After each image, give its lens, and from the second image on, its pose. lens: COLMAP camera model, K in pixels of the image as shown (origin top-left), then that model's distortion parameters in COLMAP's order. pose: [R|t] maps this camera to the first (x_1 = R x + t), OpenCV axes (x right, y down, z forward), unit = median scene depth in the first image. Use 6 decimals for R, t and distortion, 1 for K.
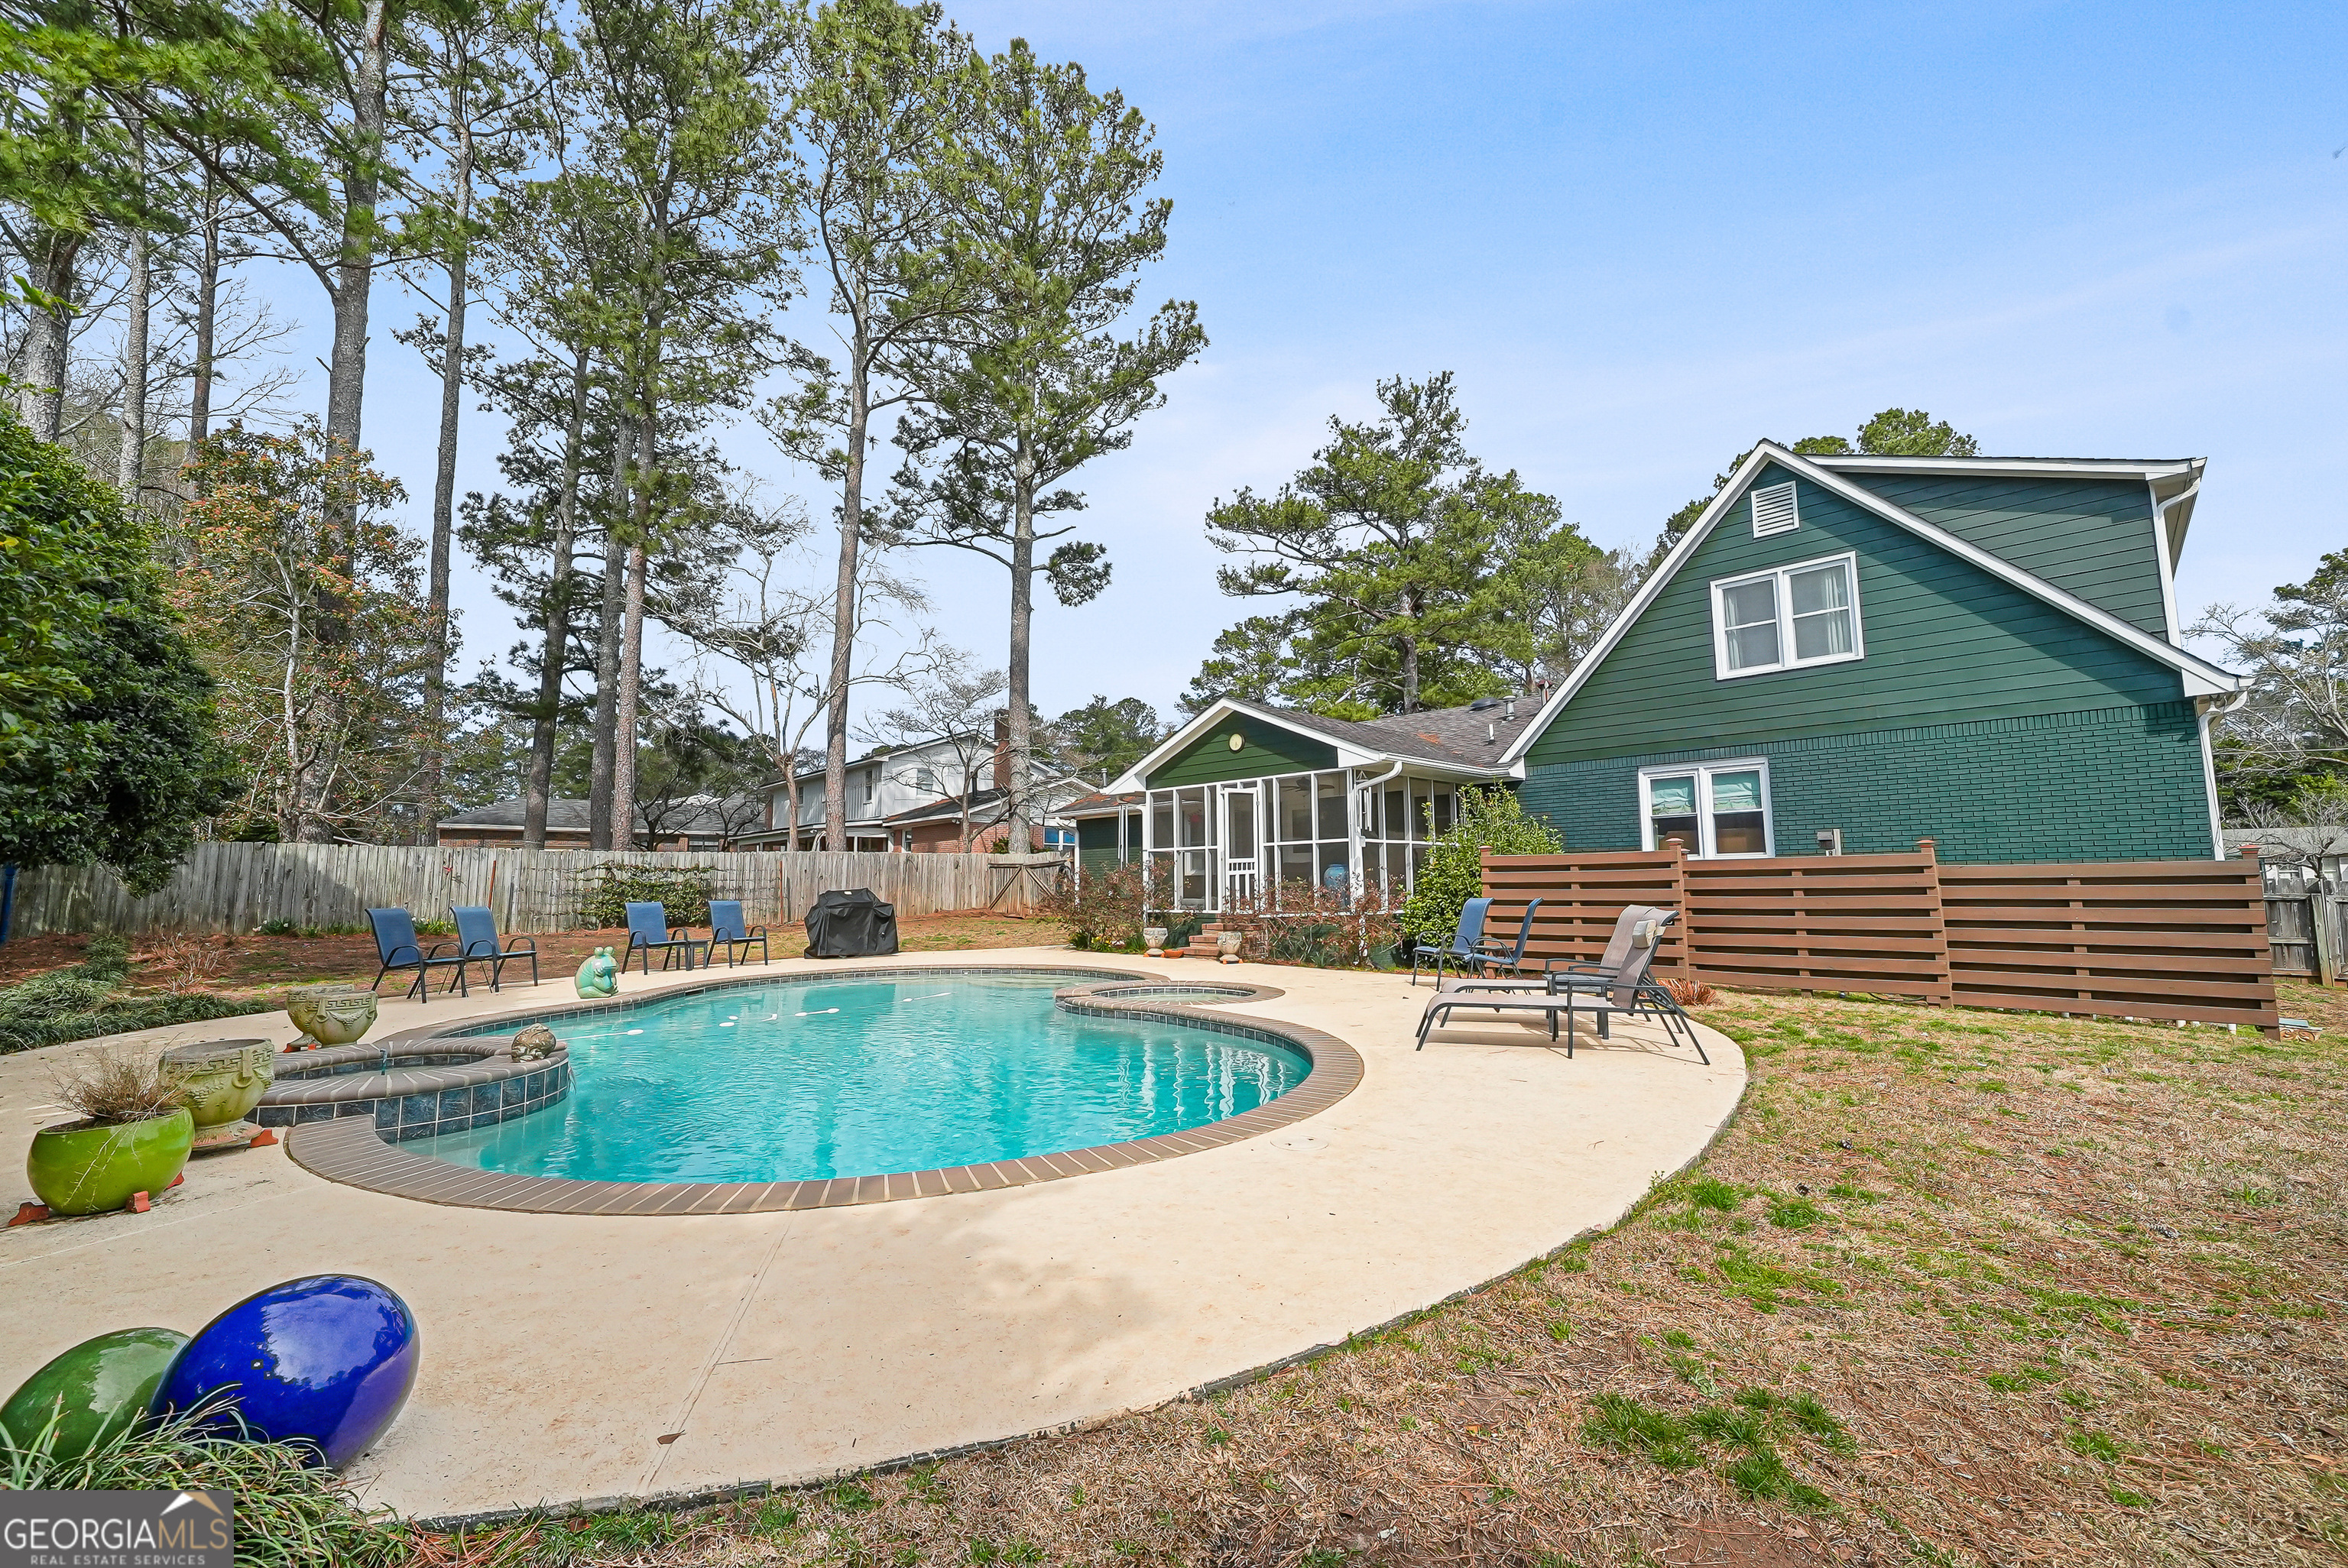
lens RADIAL K [[912.7, 0, 1176.0], [0, 912.7, 786.8], [0, 0, 1]] dist [-0.009921, 0.000214]
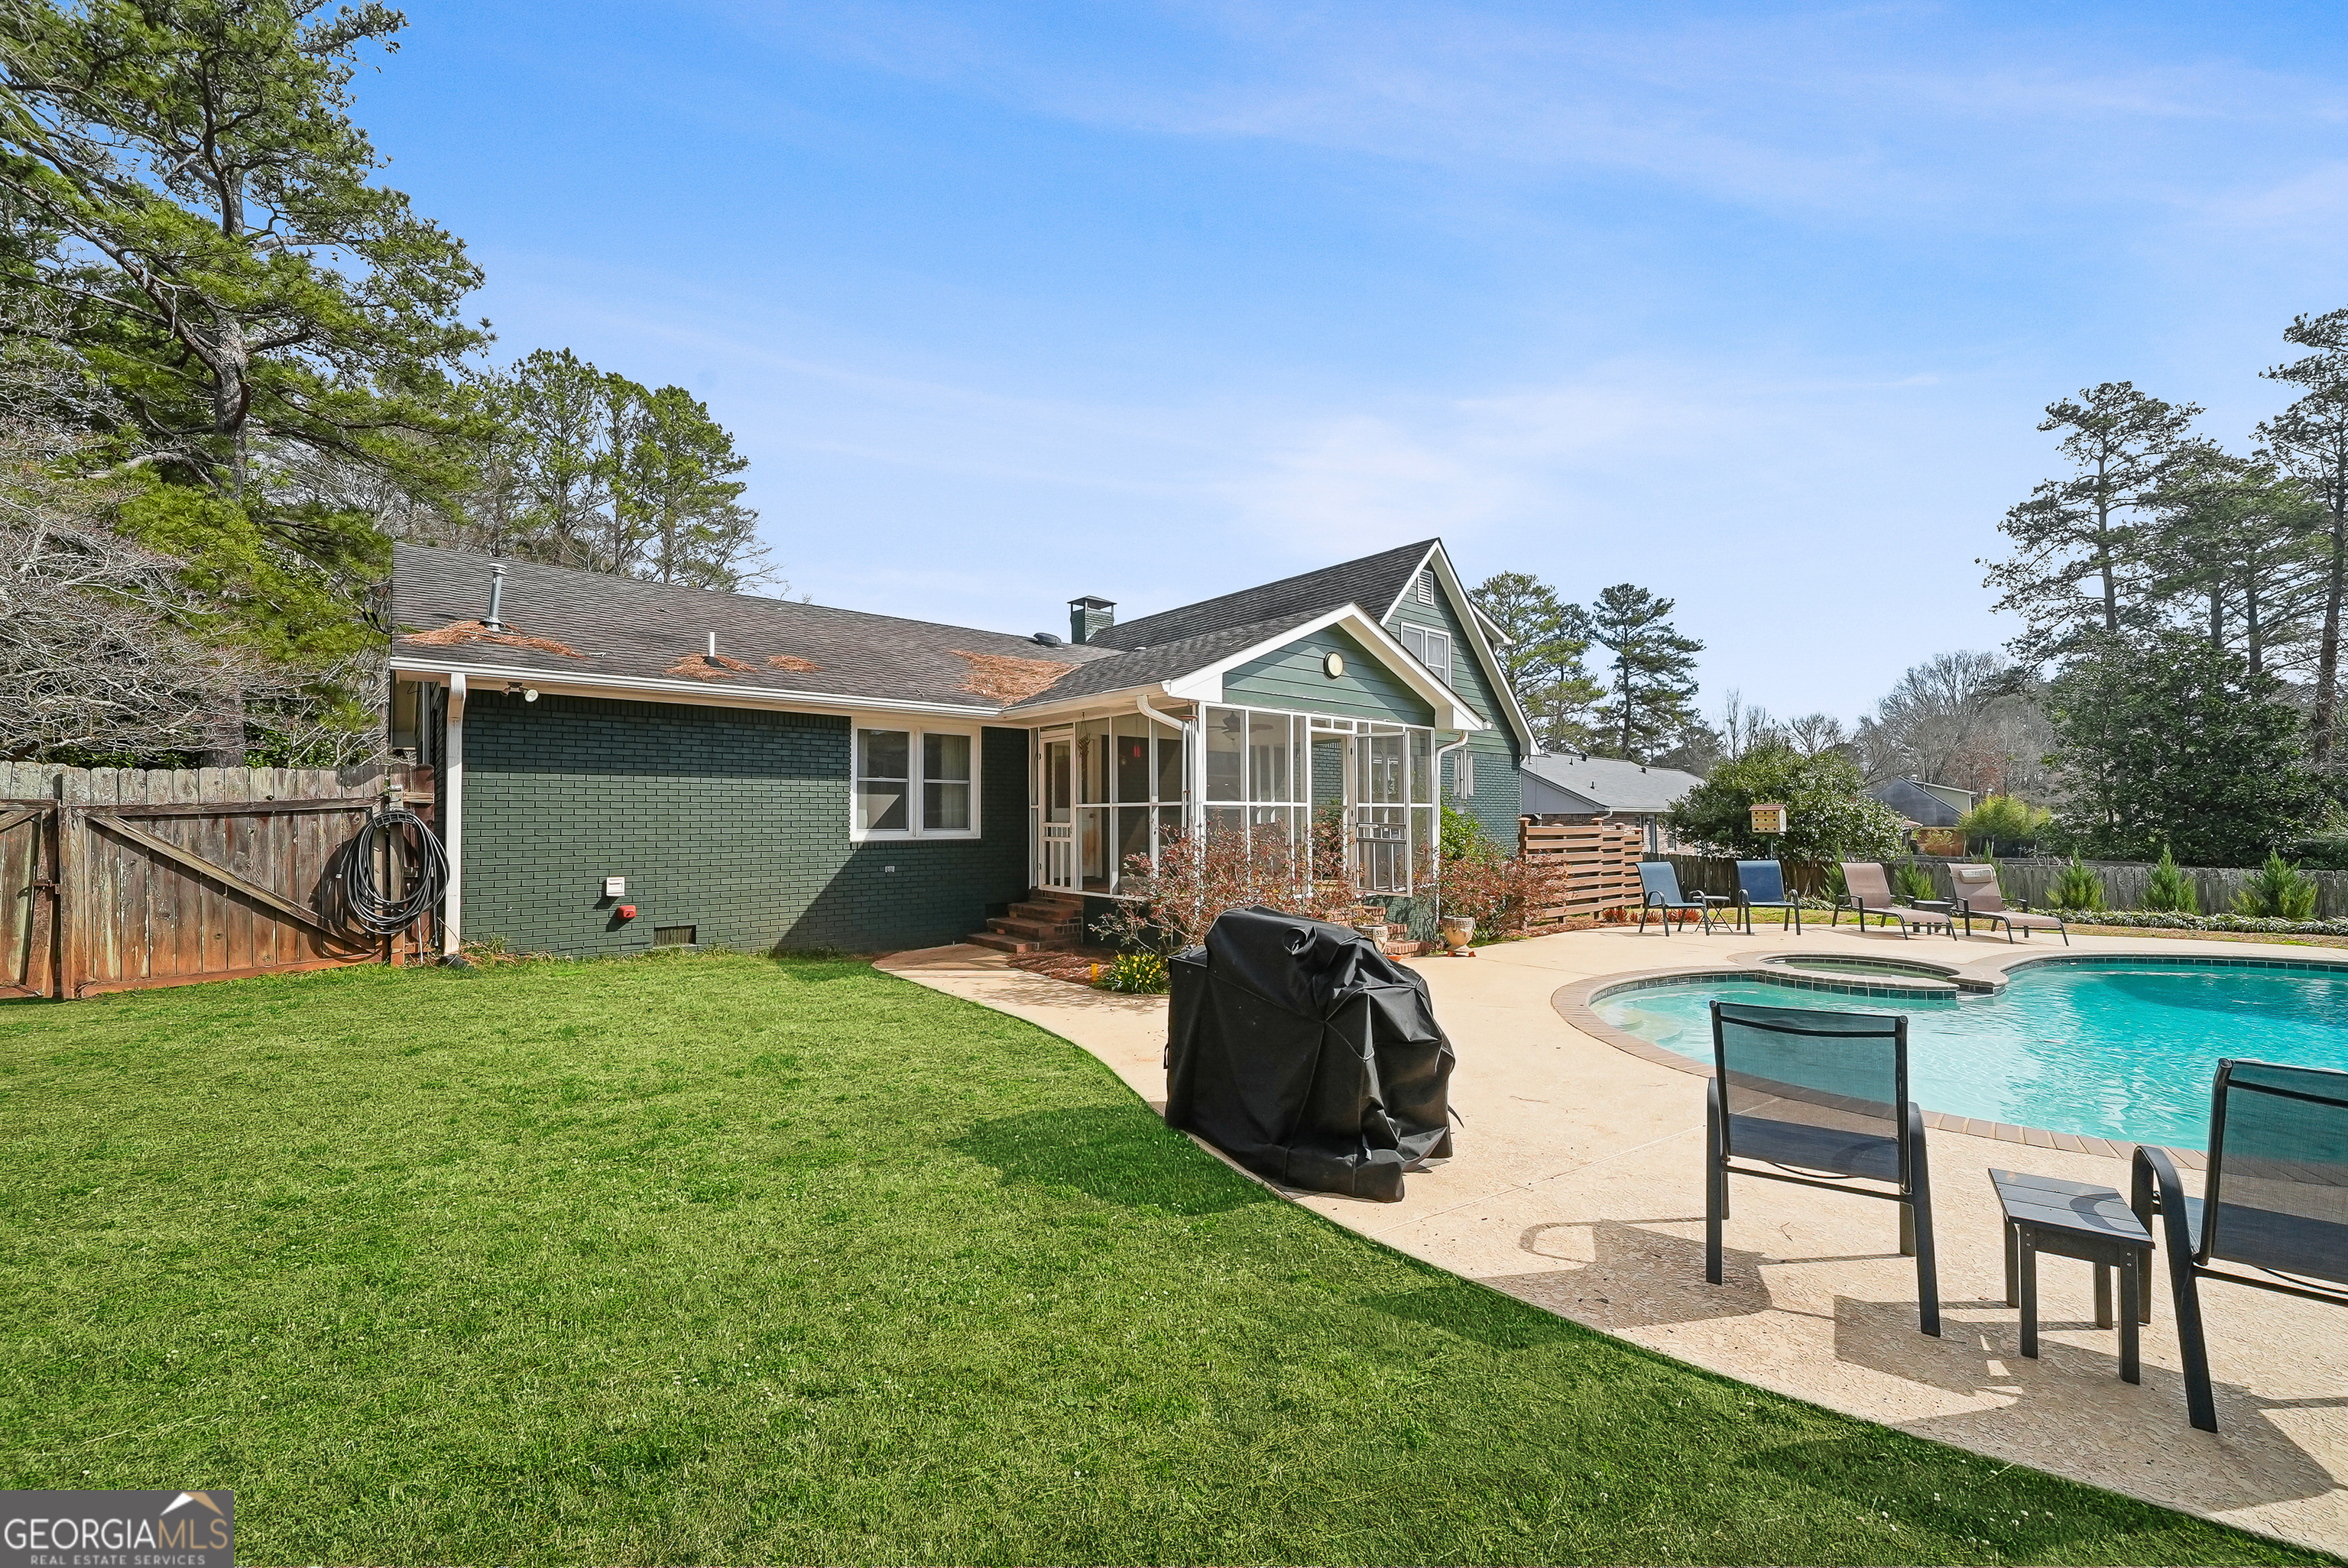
lens RADIAL K [[917.0, 0, 1162.1], [0, 917.0, 788.5], [0, 0, 1]] dist [-0.011020, 0.000056]
pose [[0.080241, 0.047089, 0.995663, -0.426000], [-0.101222, 0.994105, -0.038858, 0.058919], [-0.991623, -0.097665, 0.084534, 0.667373]]
